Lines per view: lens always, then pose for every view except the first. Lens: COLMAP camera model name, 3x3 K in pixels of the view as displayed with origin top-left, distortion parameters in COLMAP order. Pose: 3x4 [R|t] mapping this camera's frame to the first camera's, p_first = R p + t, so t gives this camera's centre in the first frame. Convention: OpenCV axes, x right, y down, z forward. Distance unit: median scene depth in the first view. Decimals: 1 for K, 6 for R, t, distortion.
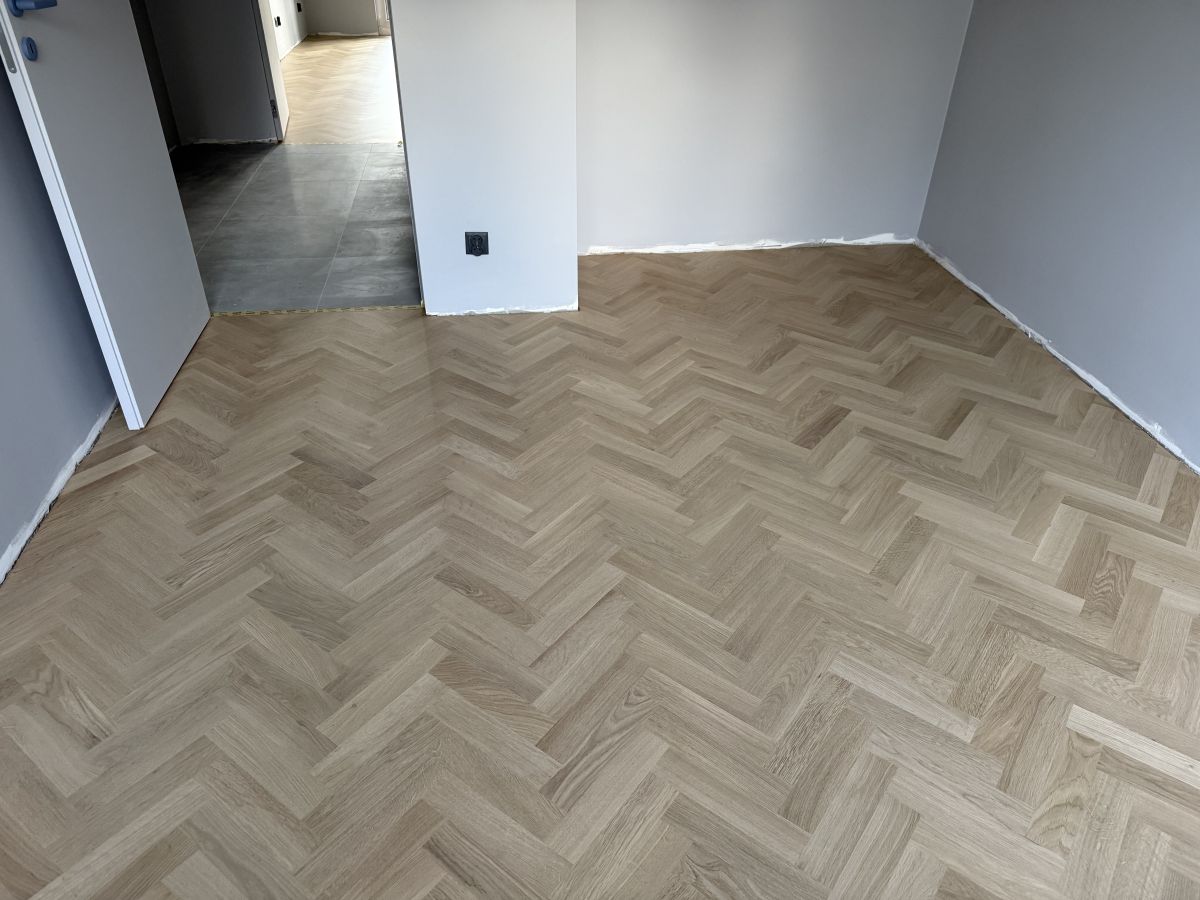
lens RADIAL K [[819.8, 0, 607.4], [0, 819.8, 472.6], [0, 0, 1]] dist [0.106740, -0.152550]
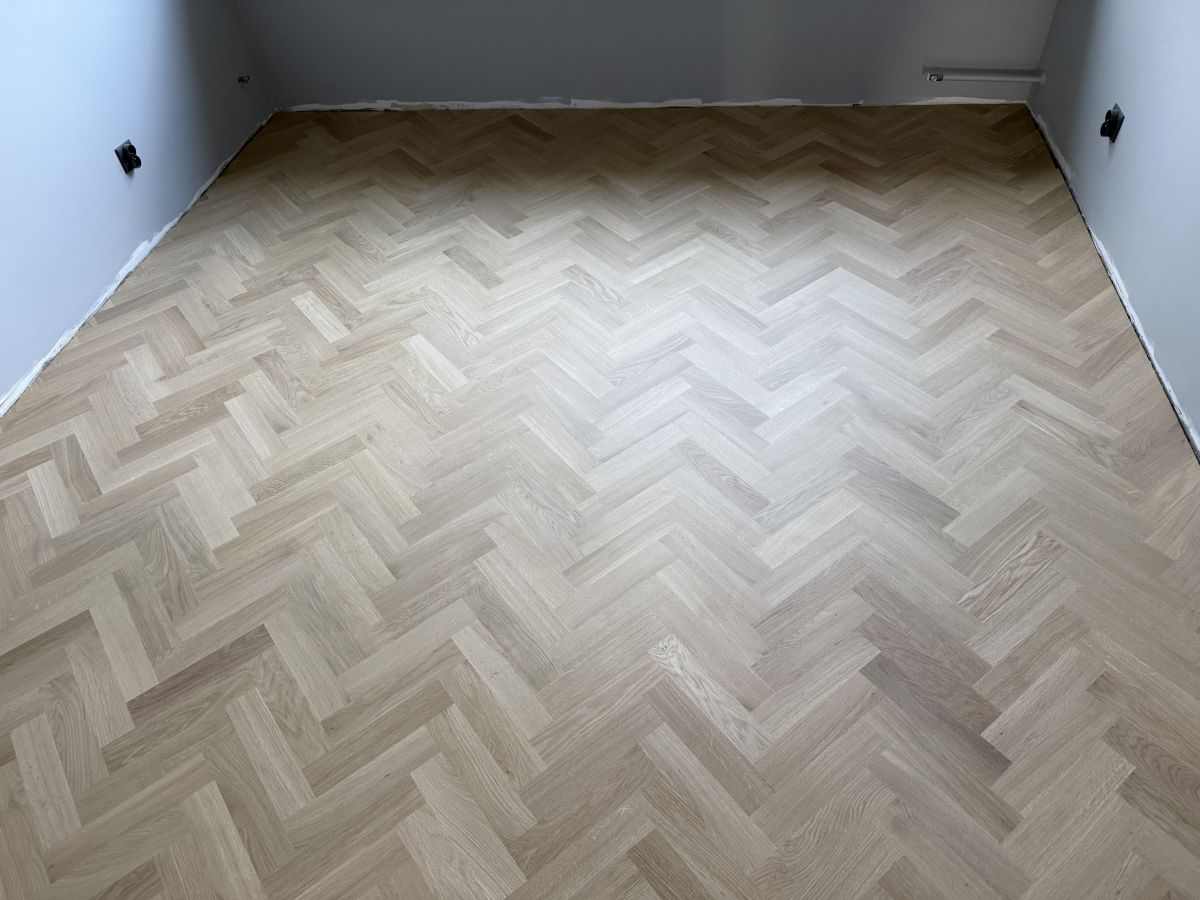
lens RADIAL K [[819.8, 0, 607.4], [0, 819.8, 472.6], [0, 0, 1]] dist [0.106740, -0.152550]
pose [[-0.962982, -0.162005, 0.215451, -0.190591], [0.192977, 0.143744, 0.970617, -0.729202], [-0.188214, 0.976264, -0.107159, 0.921506]]
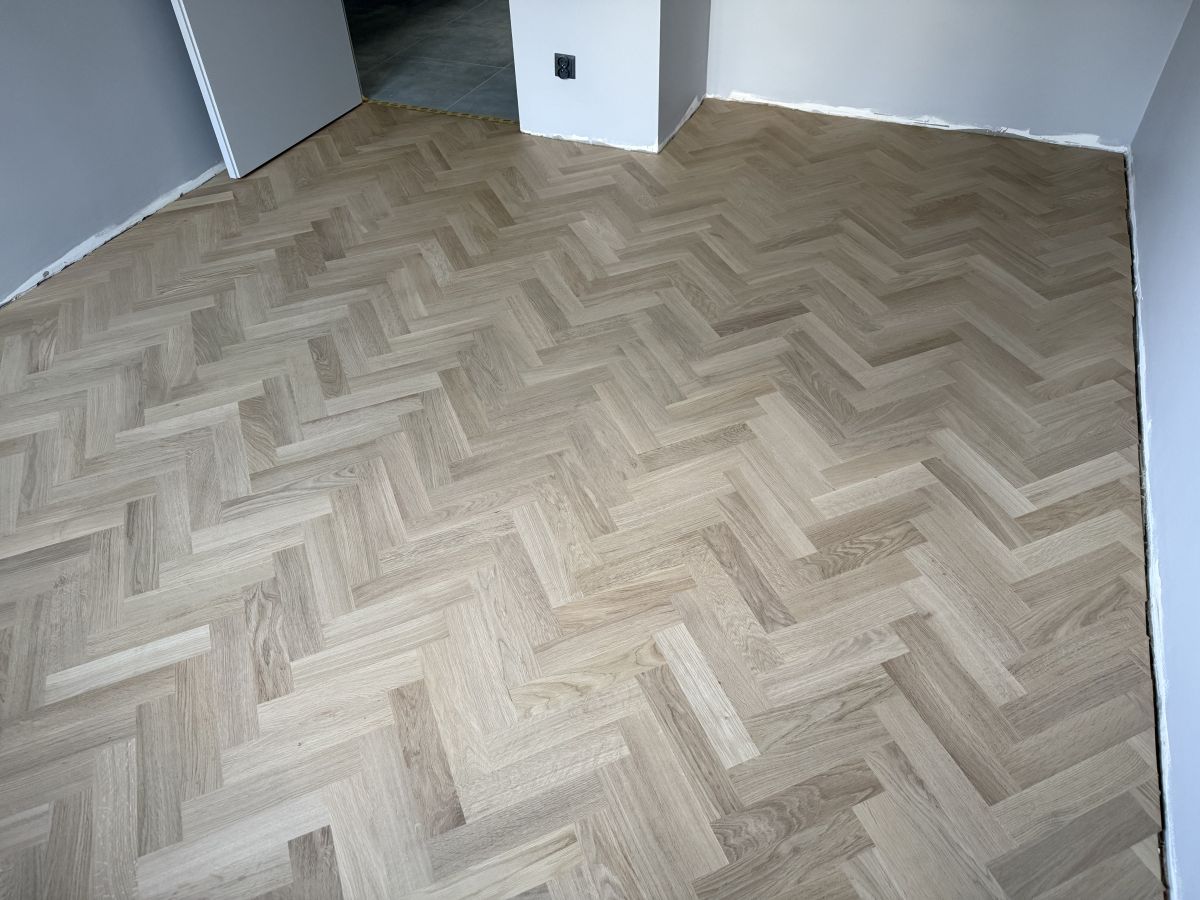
lens RADIAL K [[819.8, 0, 607.4], [0, 819.8, 472.6], [0, 0, 1]] dist [0.106740, -0.152550]
pose [[0.864658, 0.325477, -0.382664, 0.567666], [-0.259017, 0.941515, 0.215543, -0.052388], [0.430438, -0.087254, 0.898393, 0.078263]]
